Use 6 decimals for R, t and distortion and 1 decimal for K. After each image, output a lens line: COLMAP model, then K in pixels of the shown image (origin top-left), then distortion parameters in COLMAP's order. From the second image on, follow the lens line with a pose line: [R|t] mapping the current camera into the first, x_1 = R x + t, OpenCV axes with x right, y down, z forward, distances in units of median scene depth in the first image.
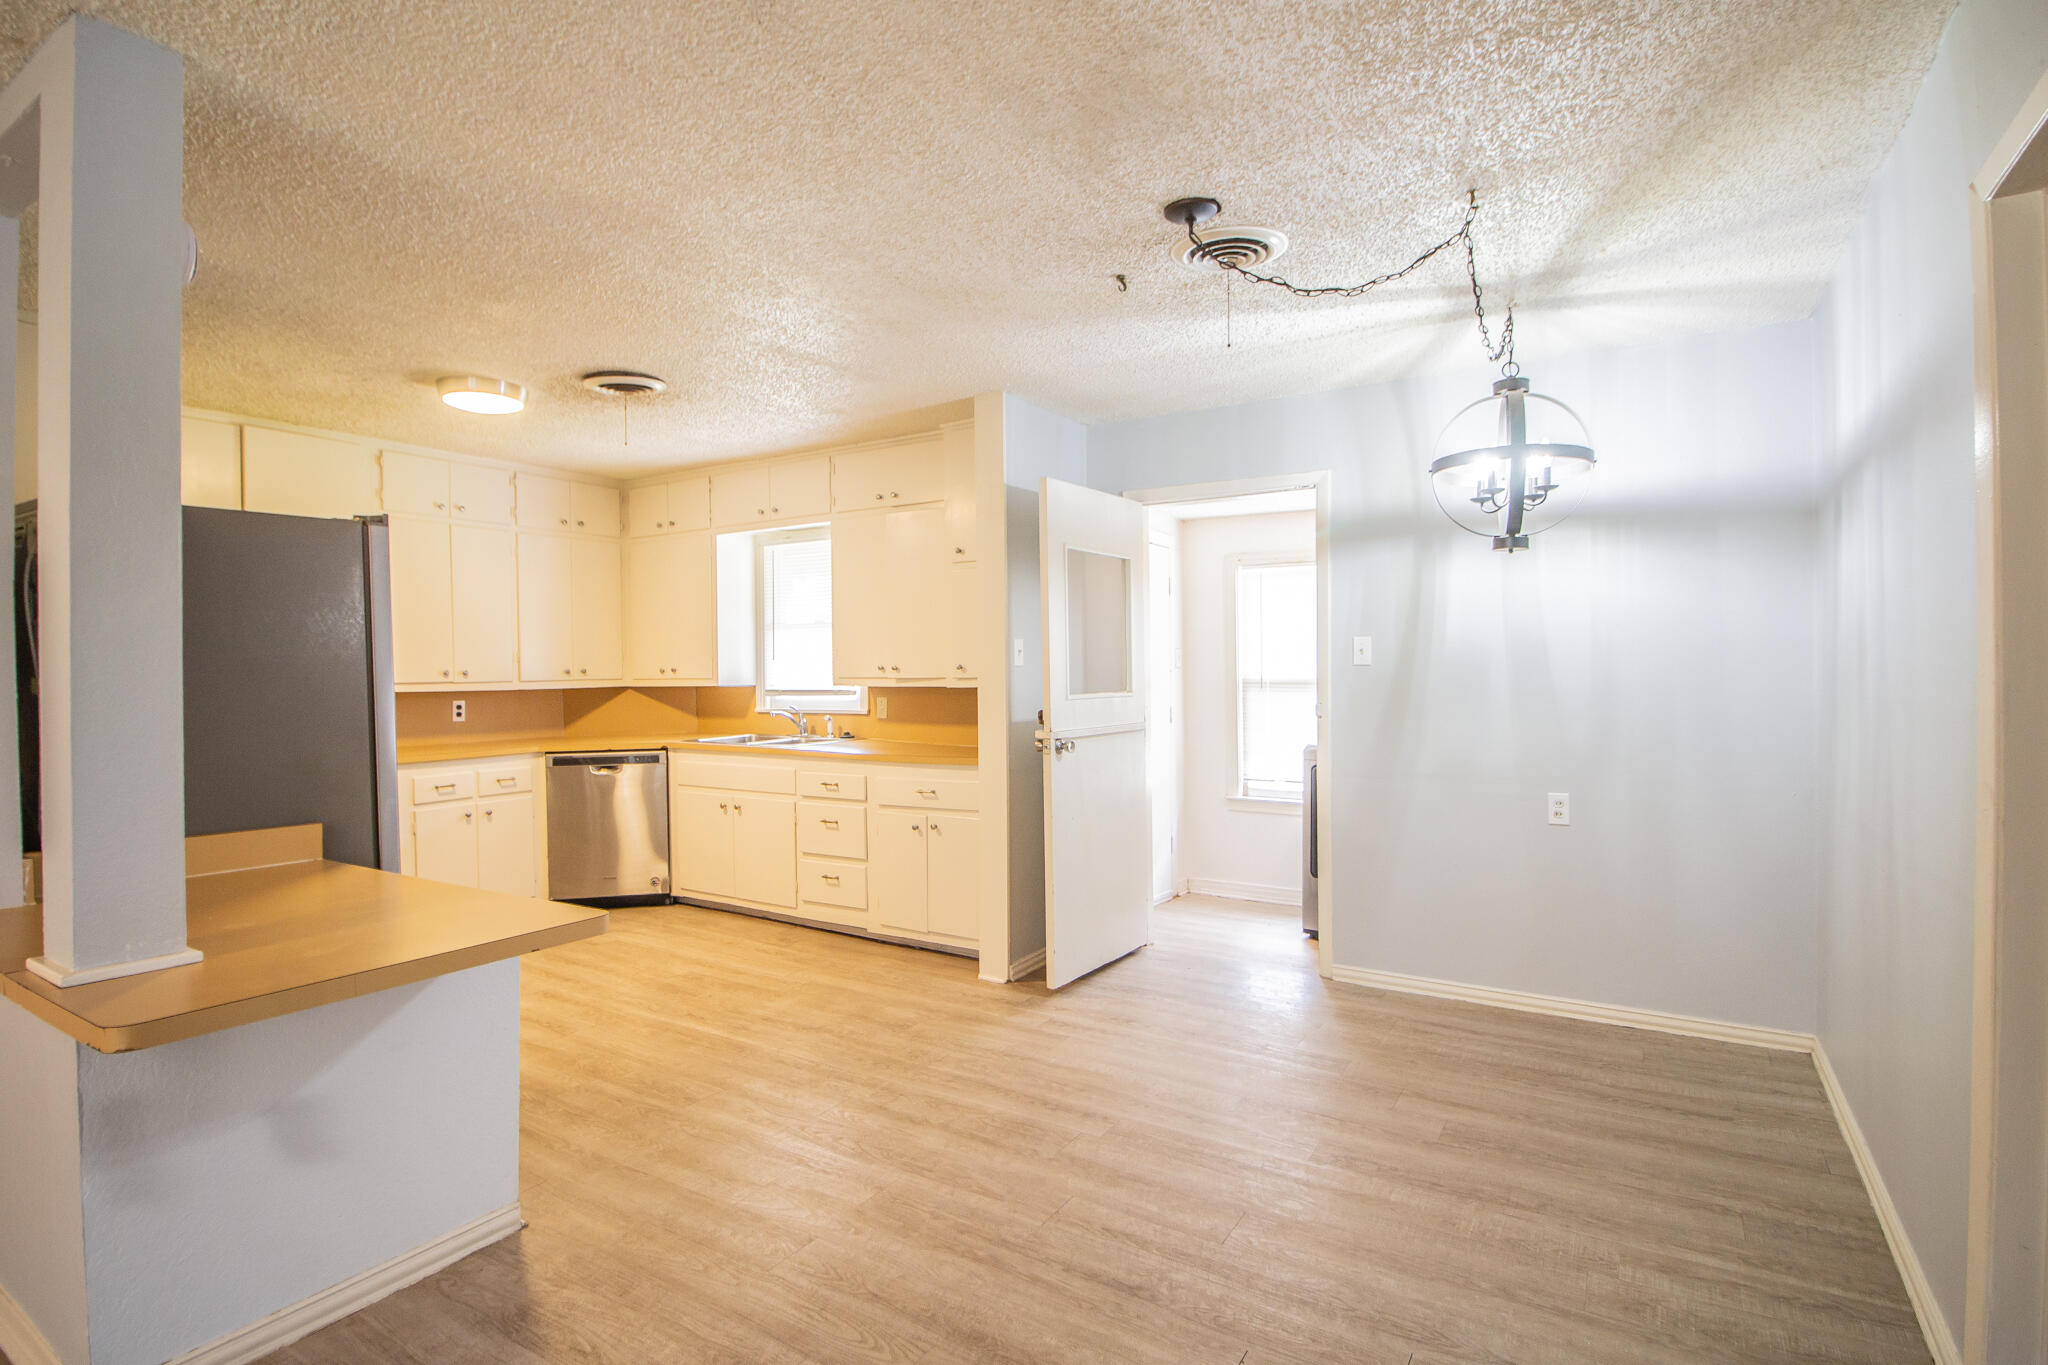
lens RADIAL K [[1002.4, 0, 1033.0], [0, 1002.4, 684.6], [0, 0, 1]] dist [-0.017906, -0.002154]
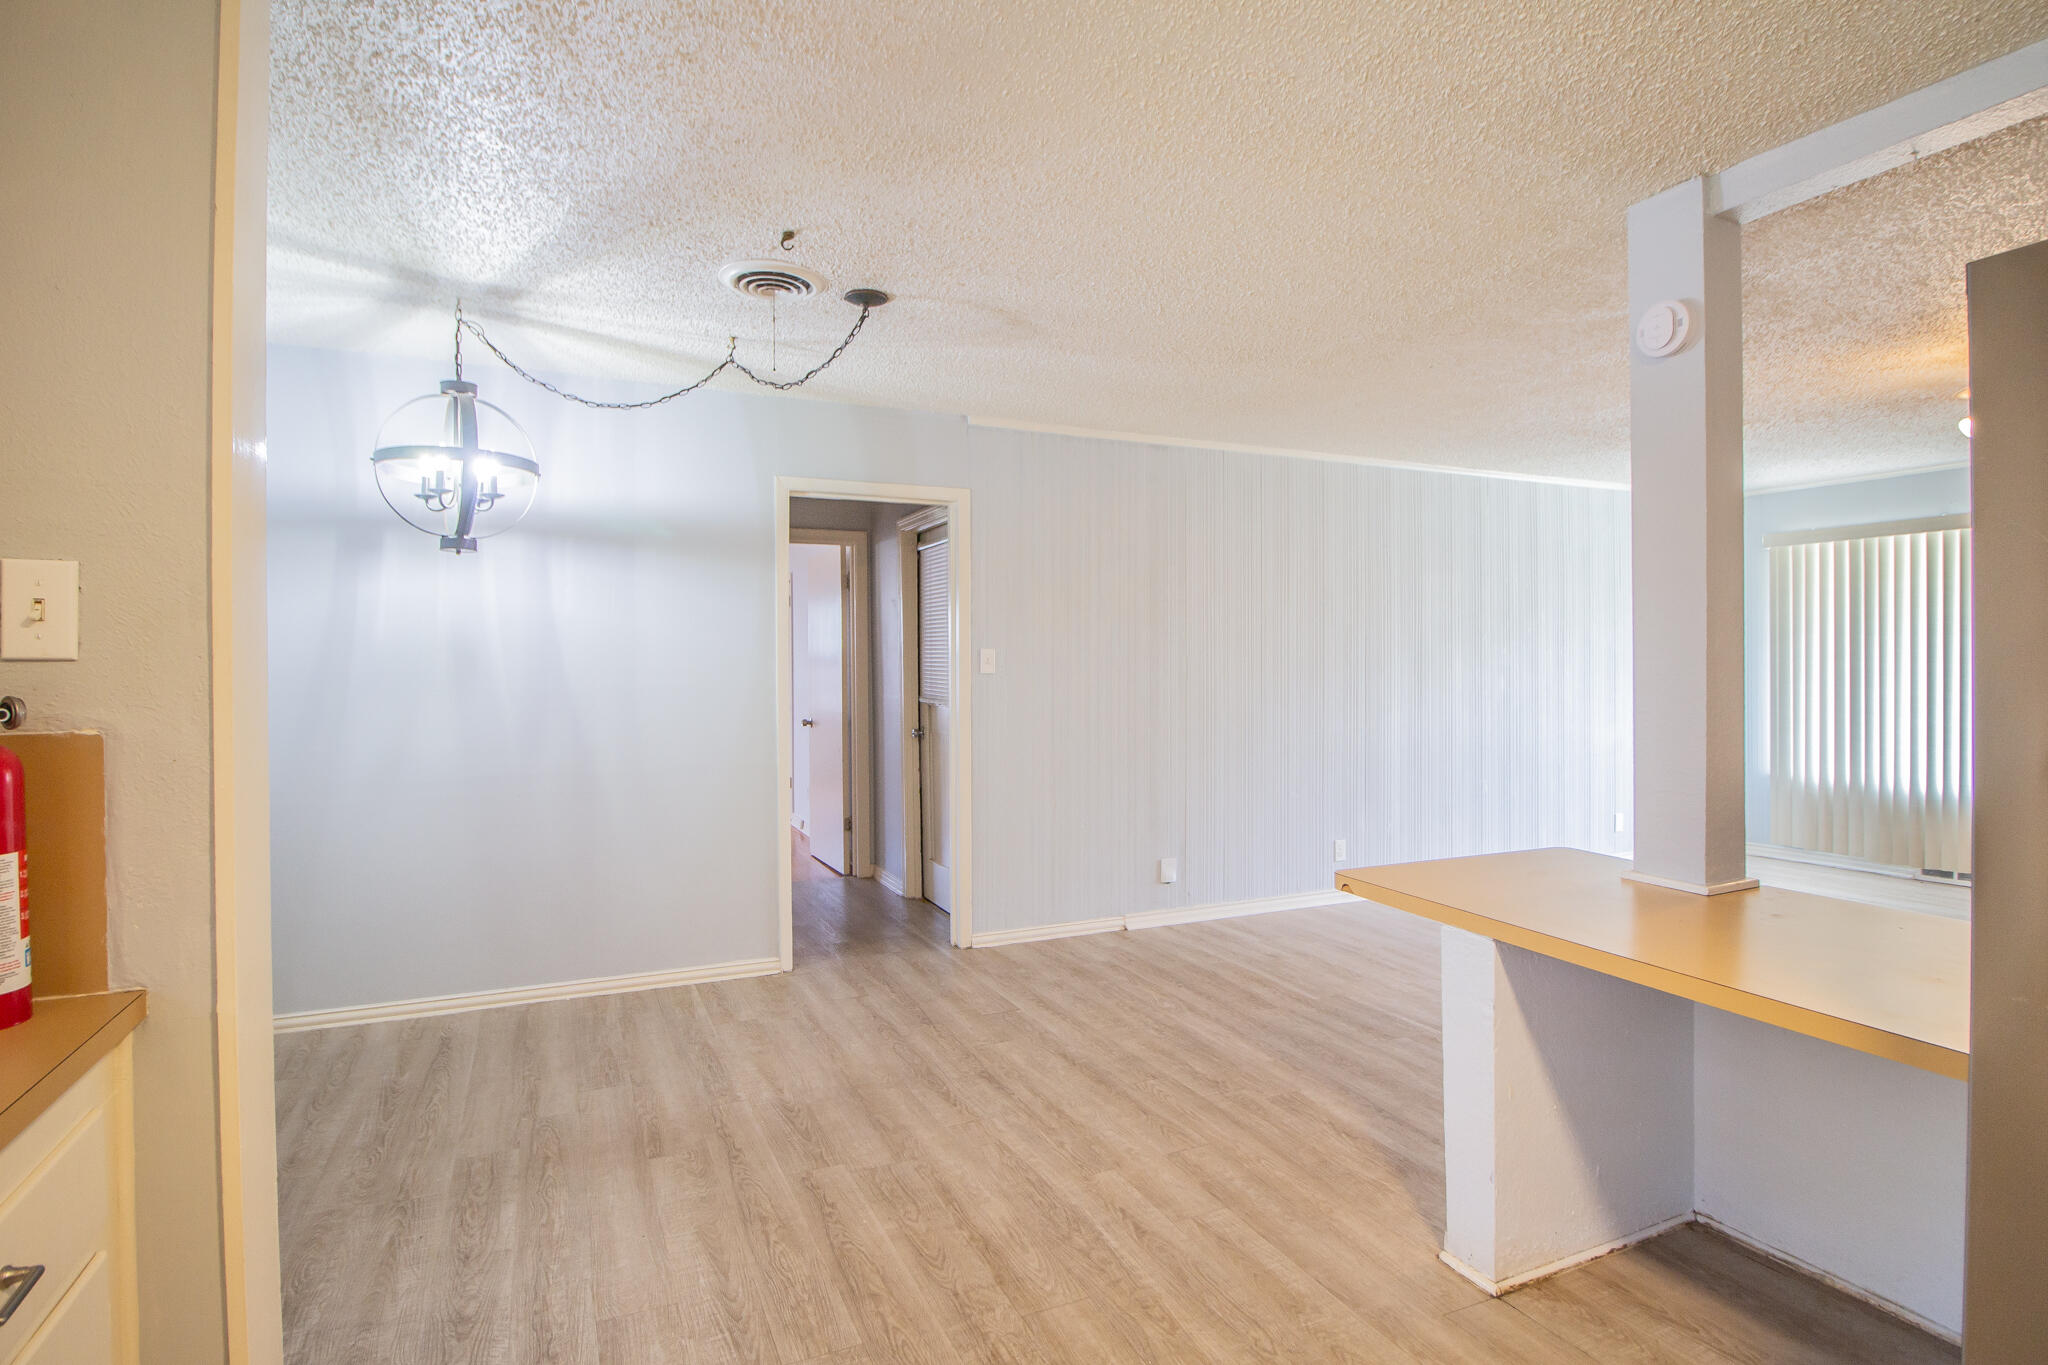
lens RADIAL K [[1002.4, 0, 1029.7], [0, 1002.4, 663.8], [0, 0, 1]] dist [-0.017906, -0.002154]
pose [[-0.828778, 0.007211, 0.559531, -0.585125], [0.018668, 0.999717, 0.014767, -0.026424], [-0.559266, 0.022684, -0.828678, 1.609984]]
